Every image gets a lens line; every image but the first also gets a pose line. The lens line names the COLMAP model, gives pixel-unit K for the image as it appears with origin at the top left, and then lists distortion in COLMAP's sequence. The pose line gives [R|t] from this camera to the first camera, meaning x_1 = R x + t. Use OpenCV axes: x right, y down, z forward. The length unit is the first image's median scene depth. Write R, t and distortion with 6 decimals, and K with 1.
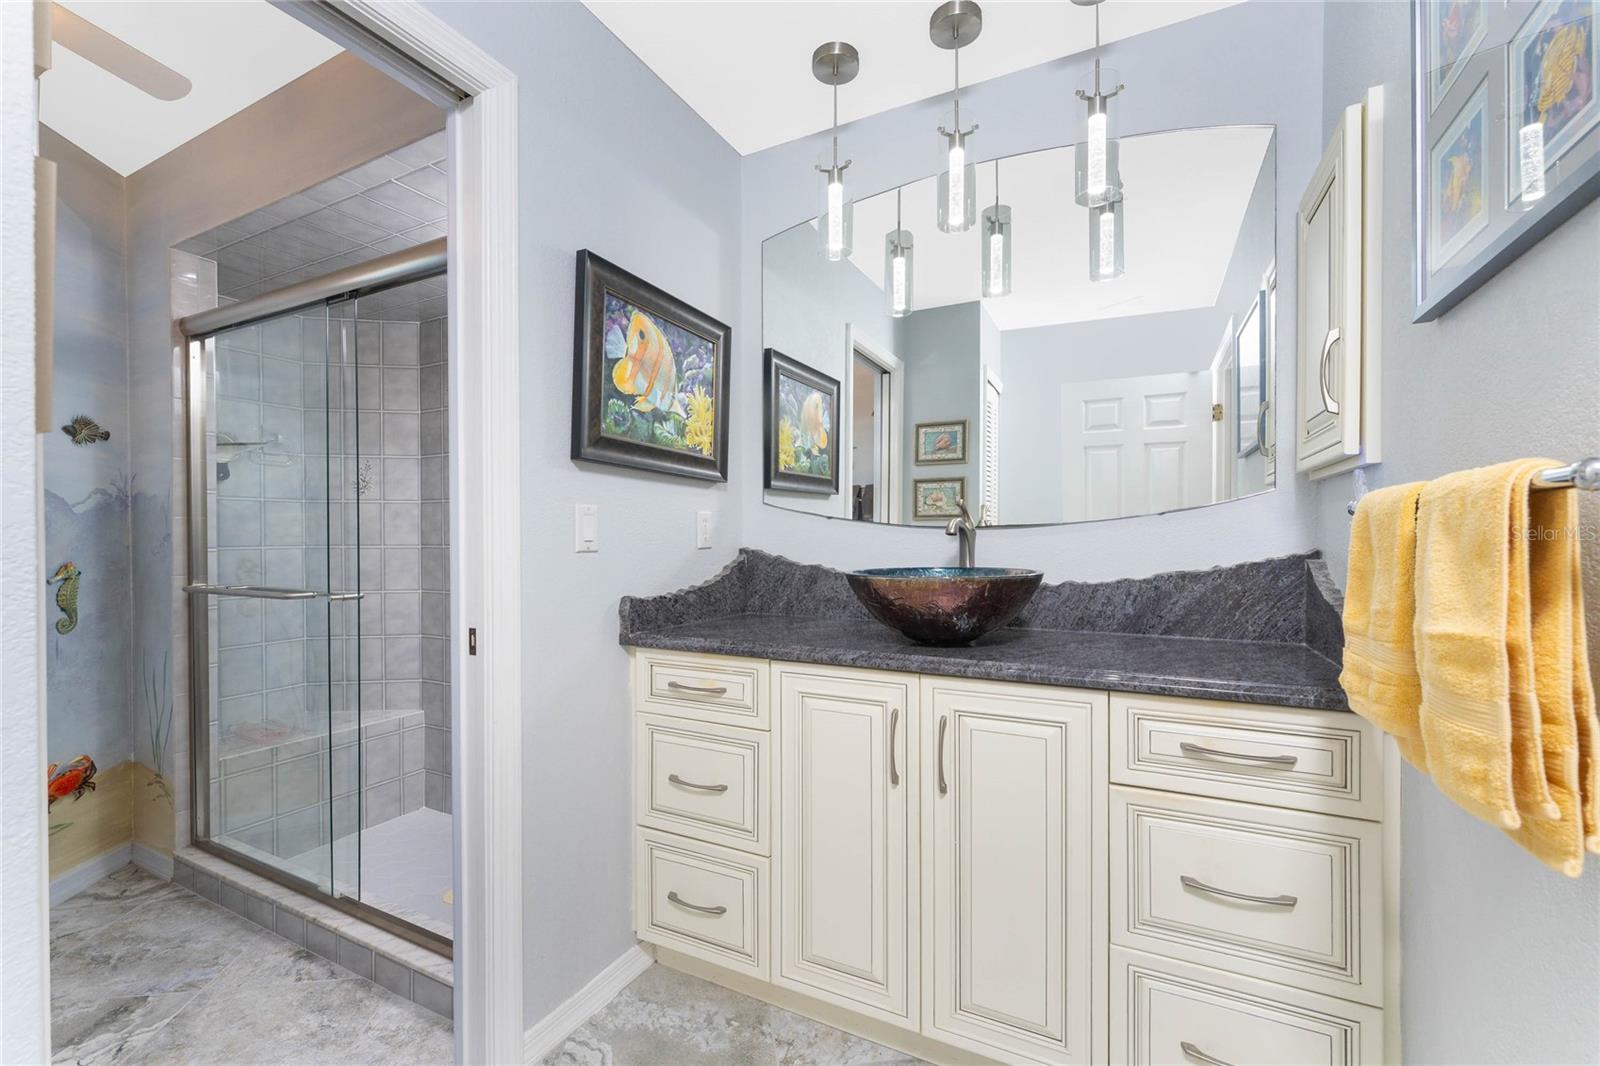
lens RADIAL K [[669.8, 0, 800.0], [0, 669.8, 533.0], [0, 0, 1]] dist [-0.050090, 0.000010]
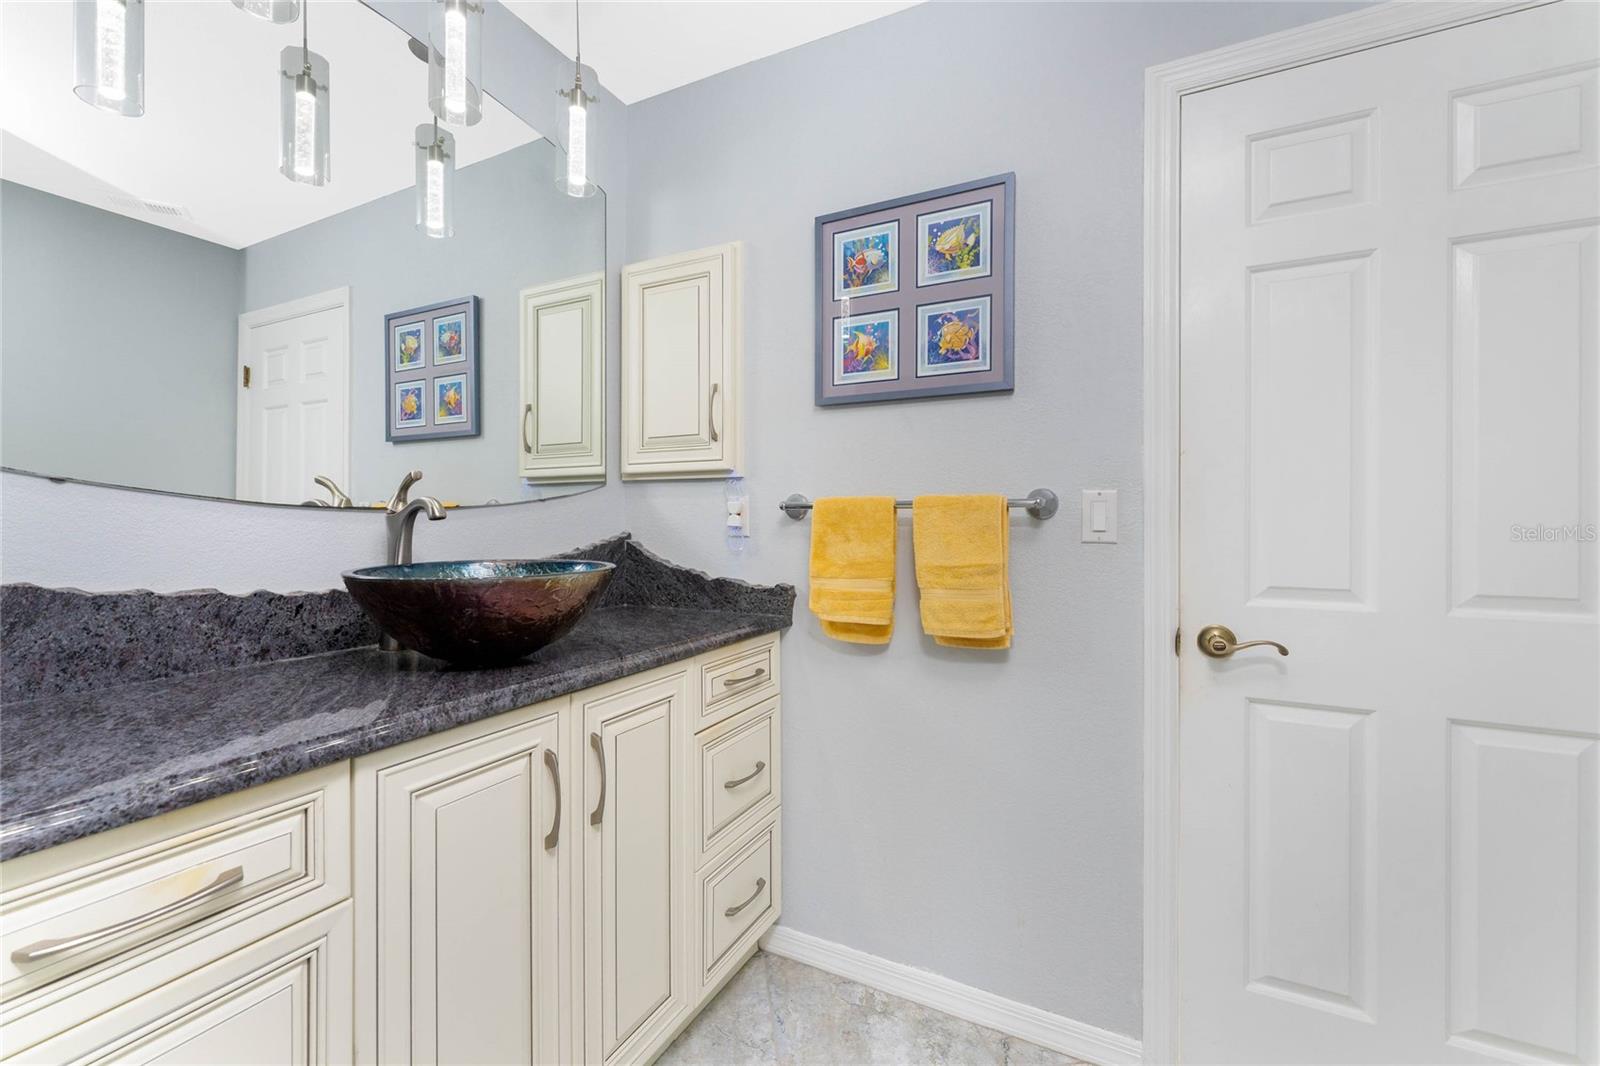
lens RADIAL K [[655.4, 0, 800.0], [0, 655.4, 533.0], [0, 0, 1]] dist [0.006531, 0.000014]
pose [[0.000845, -0.014427, 0.999896, -0.480059], [-0.010419, 0.999842, 0.014435, 0.002312], [-0.999945, -0.010430, 0.000694, 0.561420]]
